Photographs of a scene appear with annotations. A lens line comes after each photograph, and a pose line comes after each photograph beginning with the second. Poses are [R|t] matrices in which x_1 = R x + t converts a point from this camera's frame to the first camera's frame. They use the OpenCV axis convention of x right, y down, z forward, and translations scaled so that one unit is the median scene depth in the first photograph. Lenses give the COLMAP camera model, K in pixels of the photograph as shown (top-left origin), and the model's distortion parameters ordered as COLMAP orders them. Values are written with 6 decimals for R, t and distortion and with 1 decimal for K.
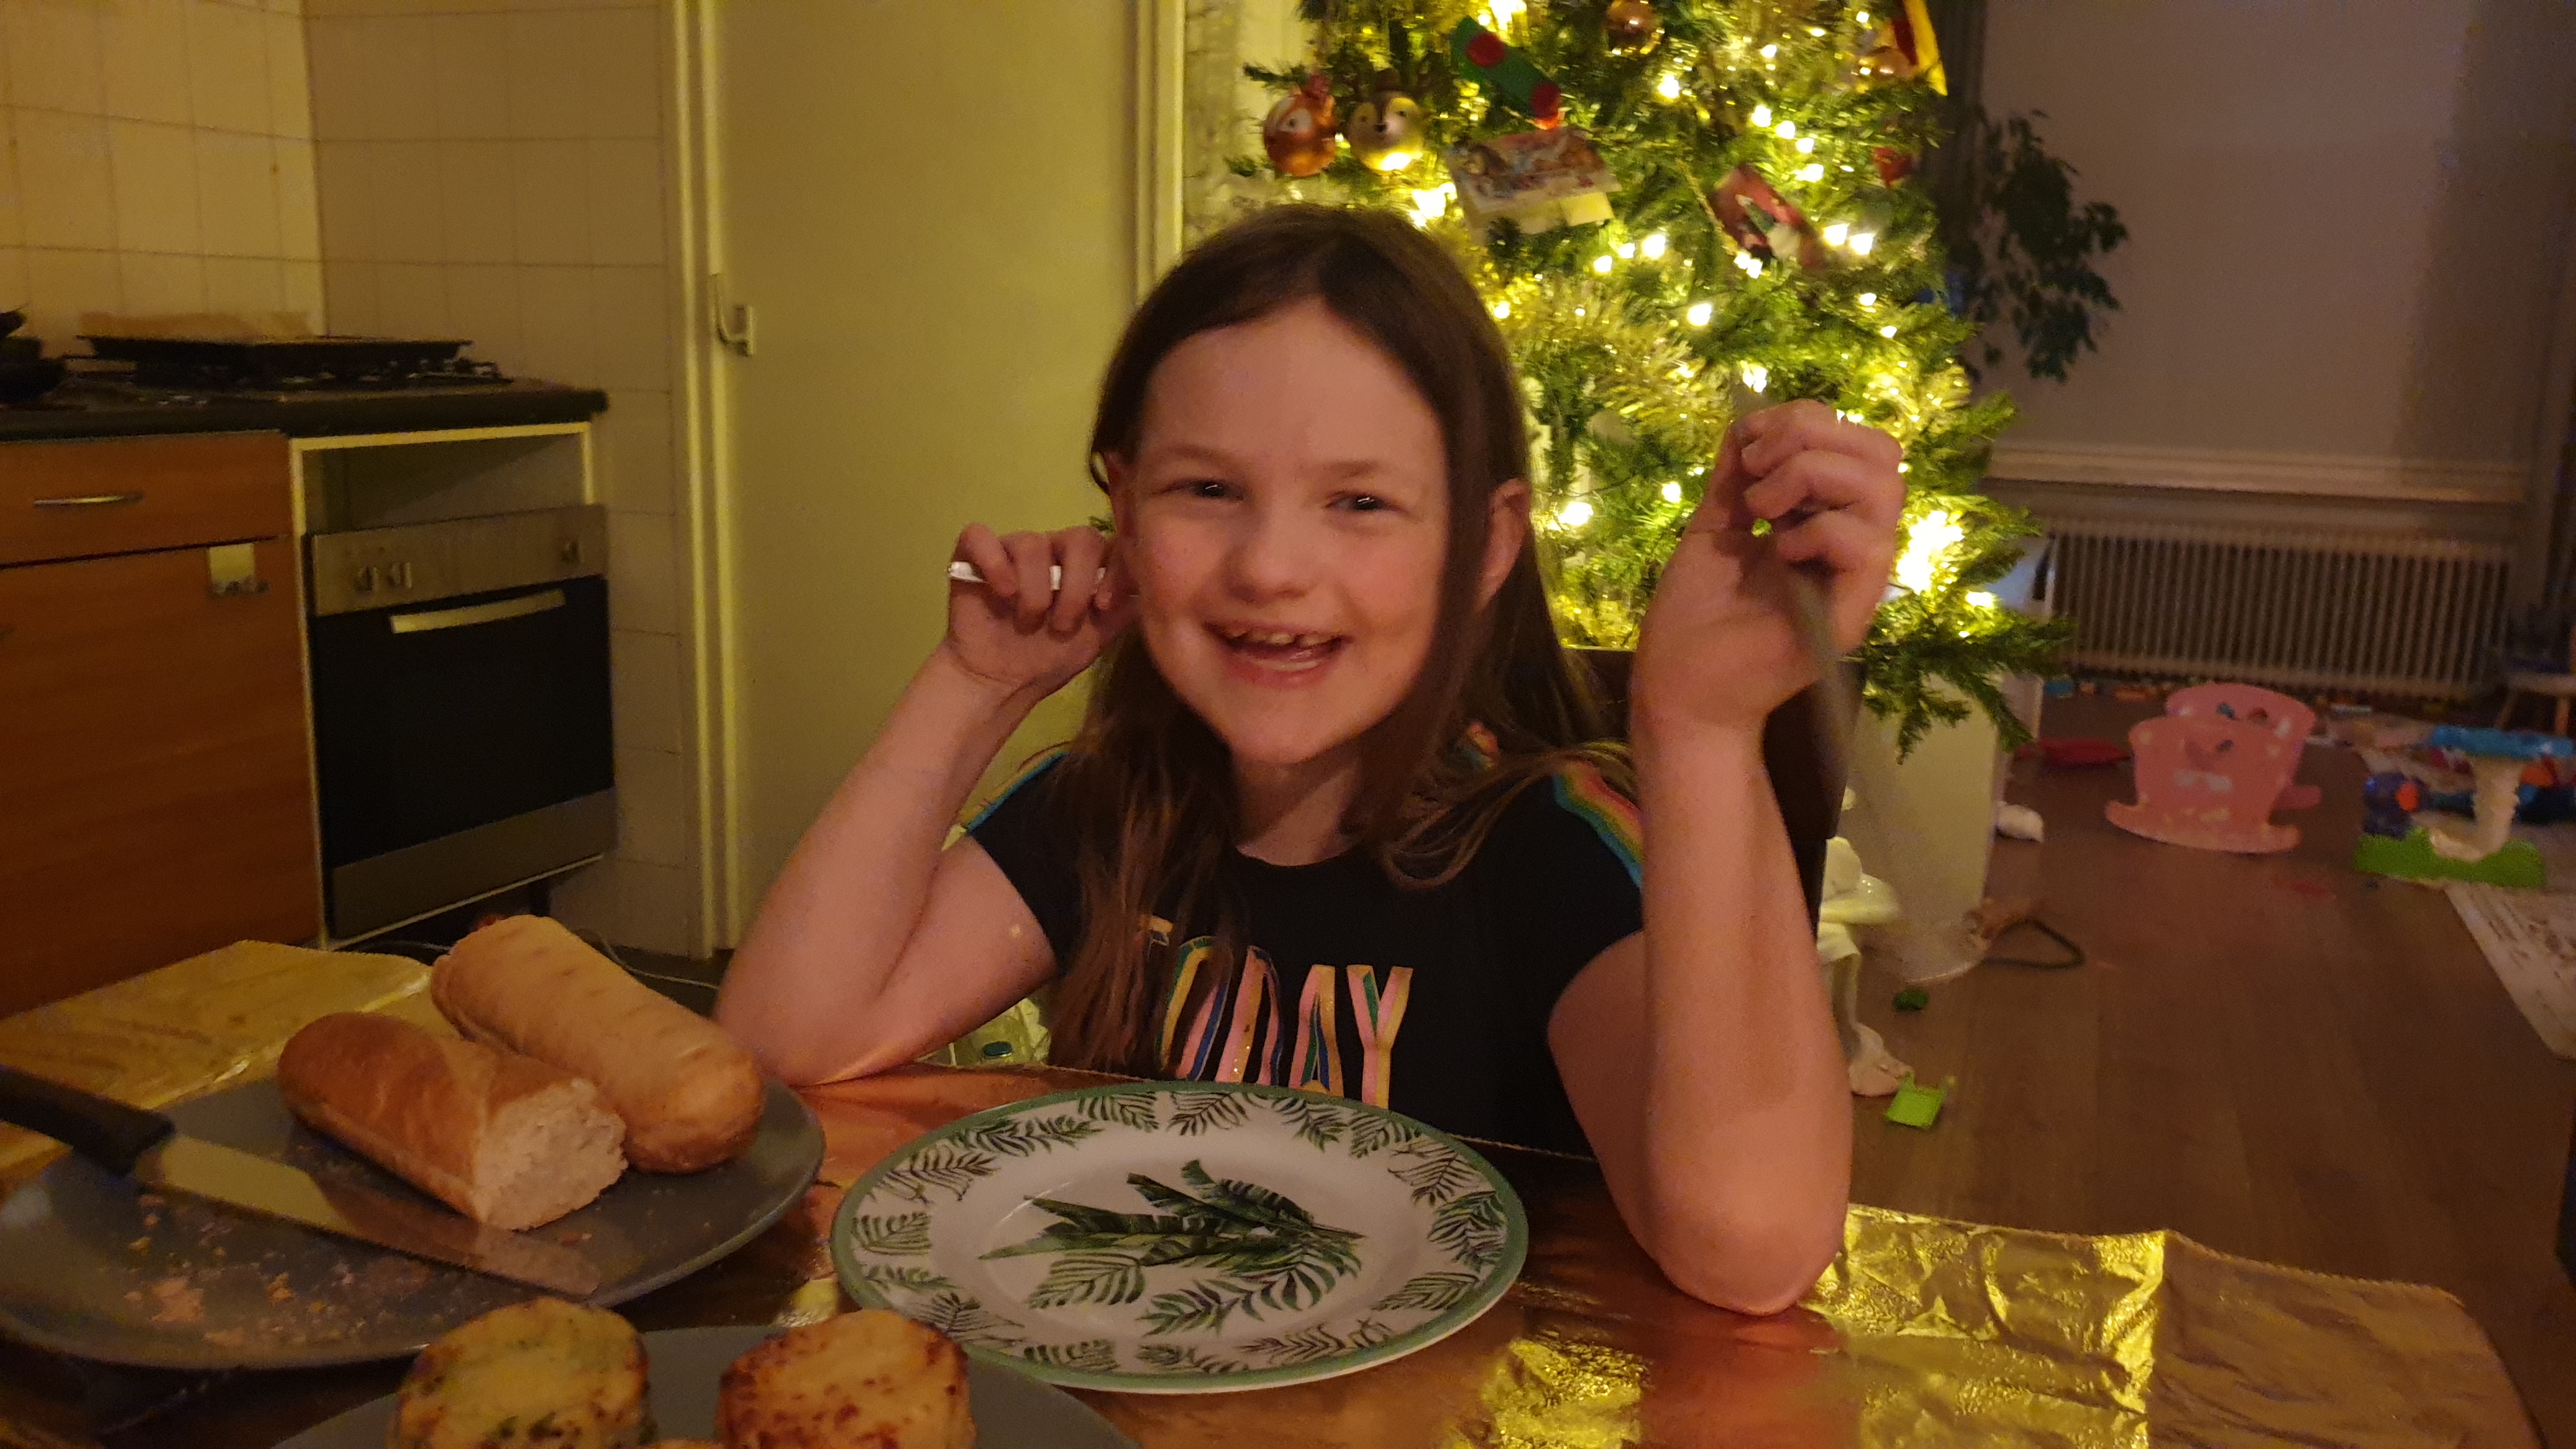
lens RADIAL K [[1981.9, 0, 1288.0], [0, 1981.9, 724.5], [0, 0, 1]] dist [0.004115, -0.001061]
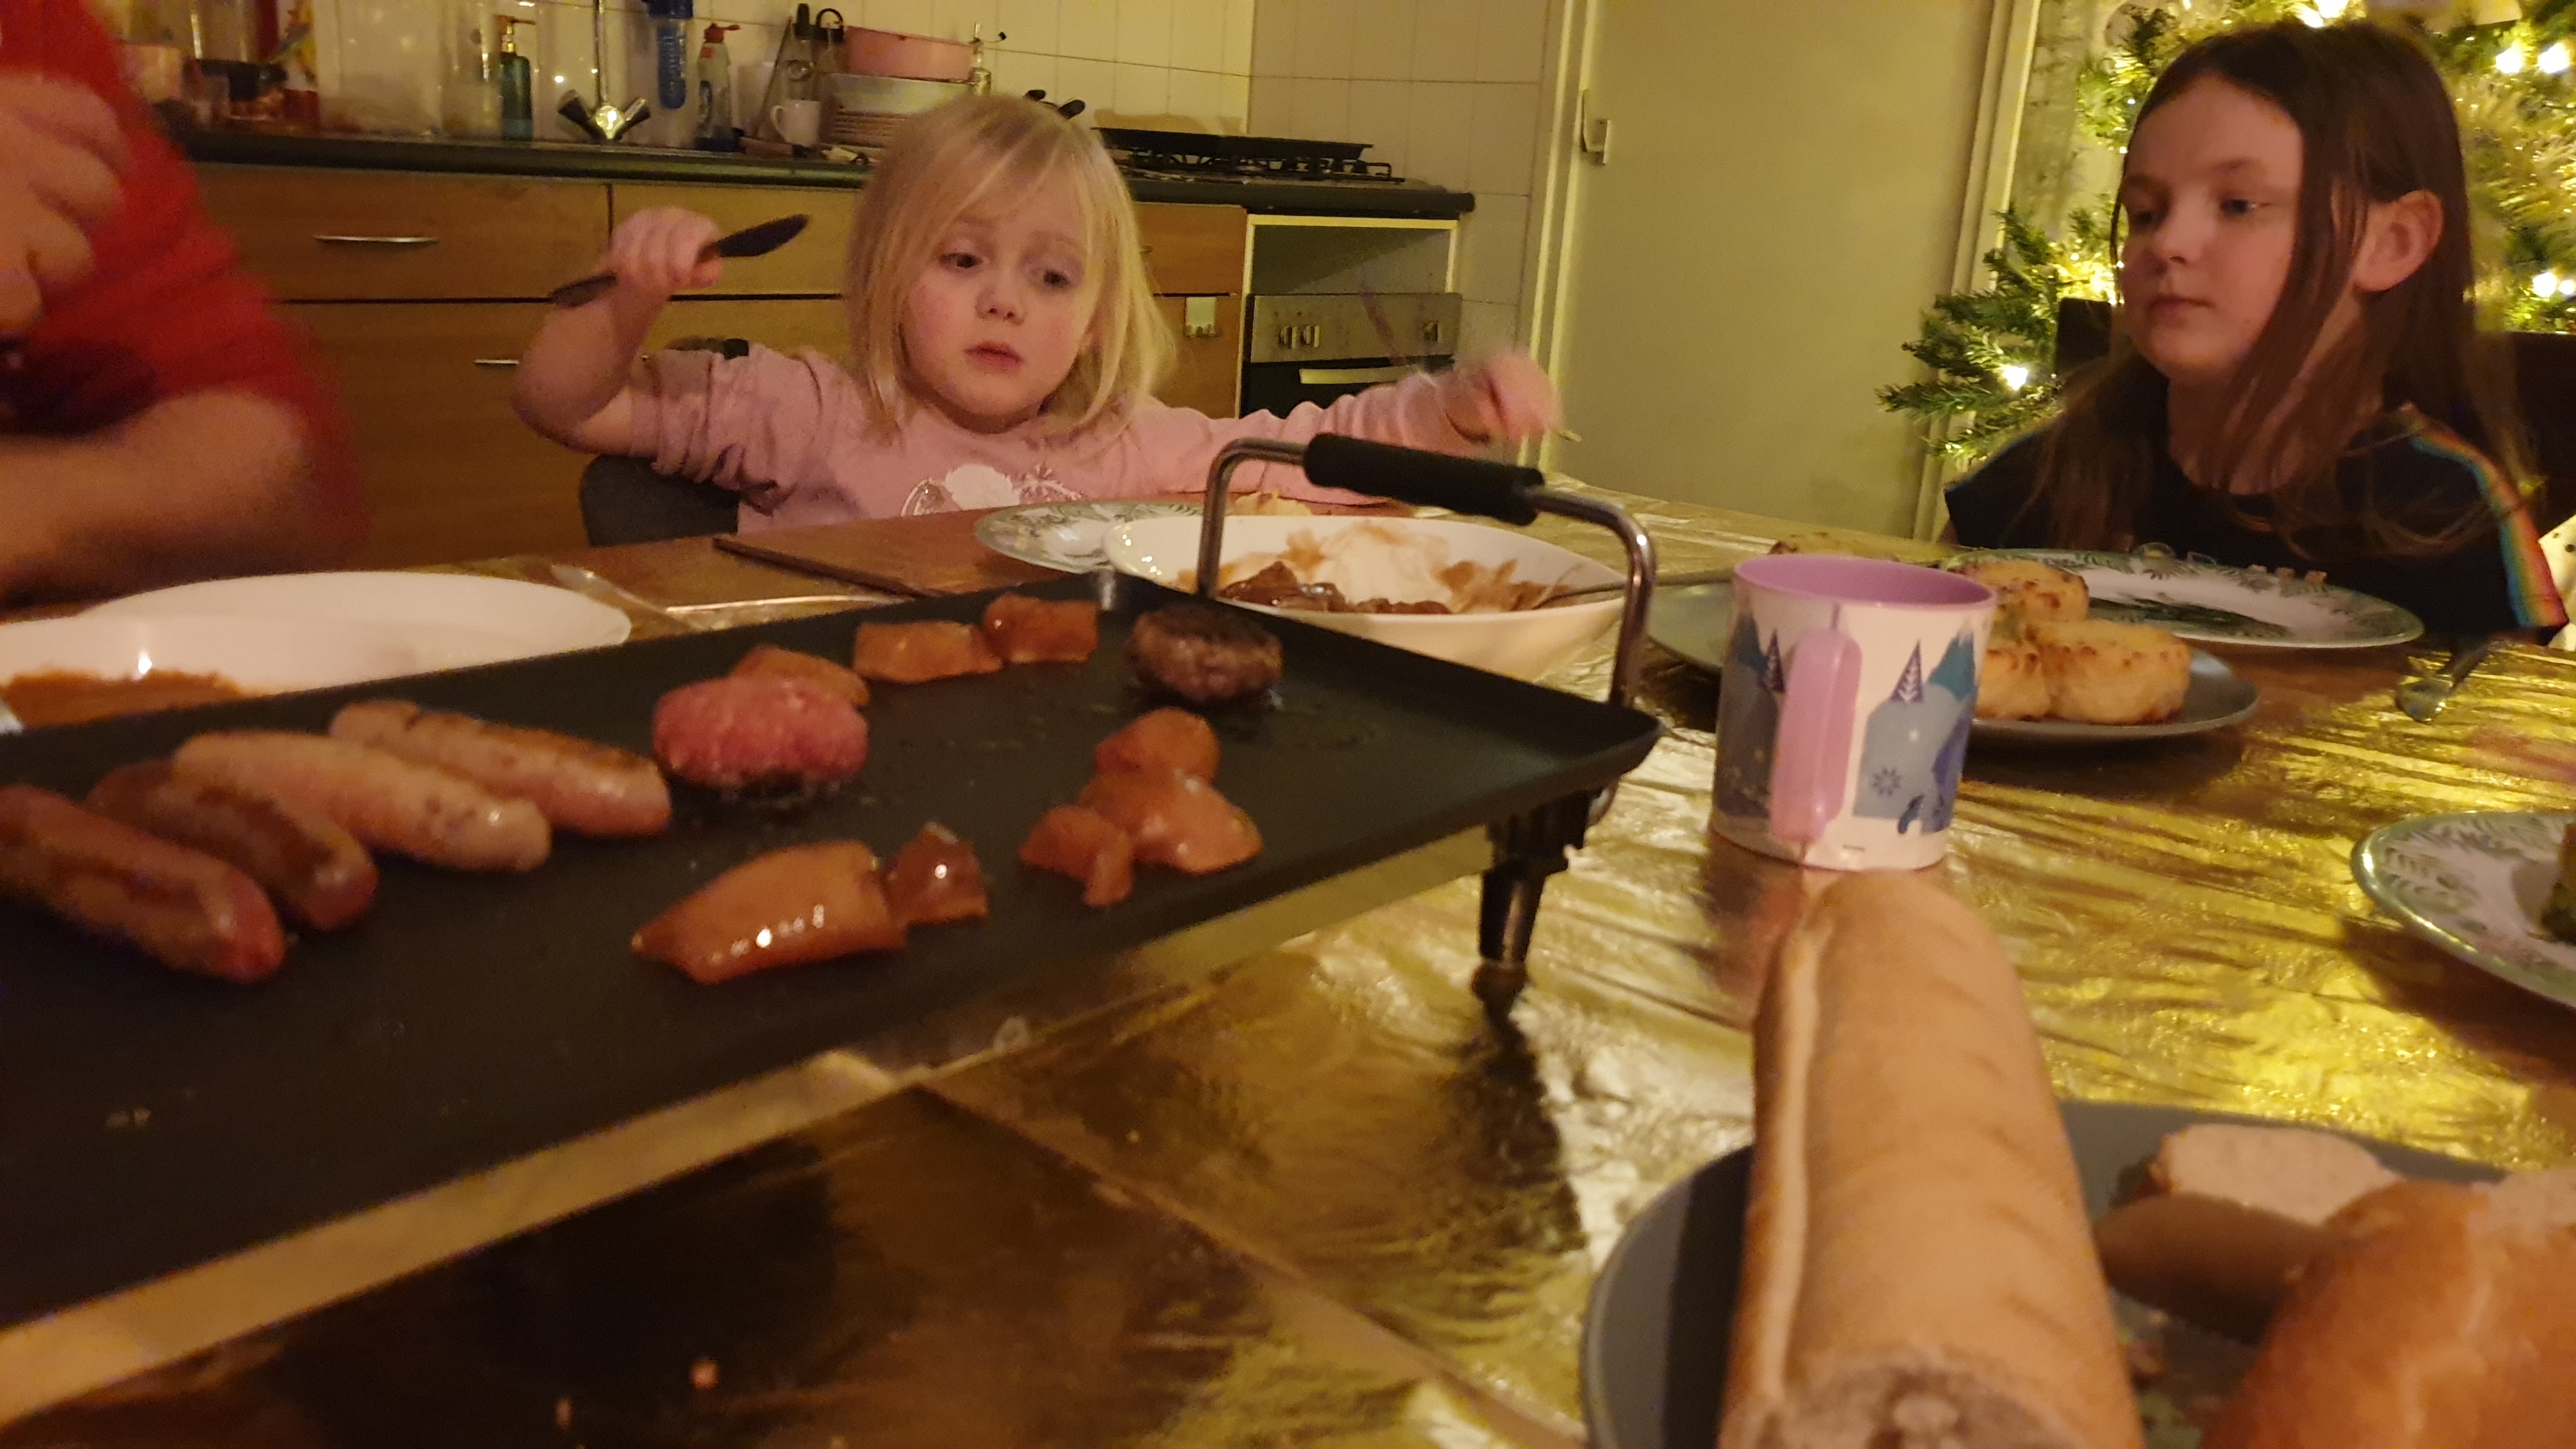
lens RADIAL K [[1981.9, 0, 1288.0], [0, 1981.9, 724.5], [0, 0, 1]] dist [0.004115, -0.001061]
pose [[0.937412, 0.122397, -0.326002, -0.034828], [-0.100937, 0.991506, 0.082016, 0.055204], [0.333272, -0.043977, 0.941805, -0.134040]]
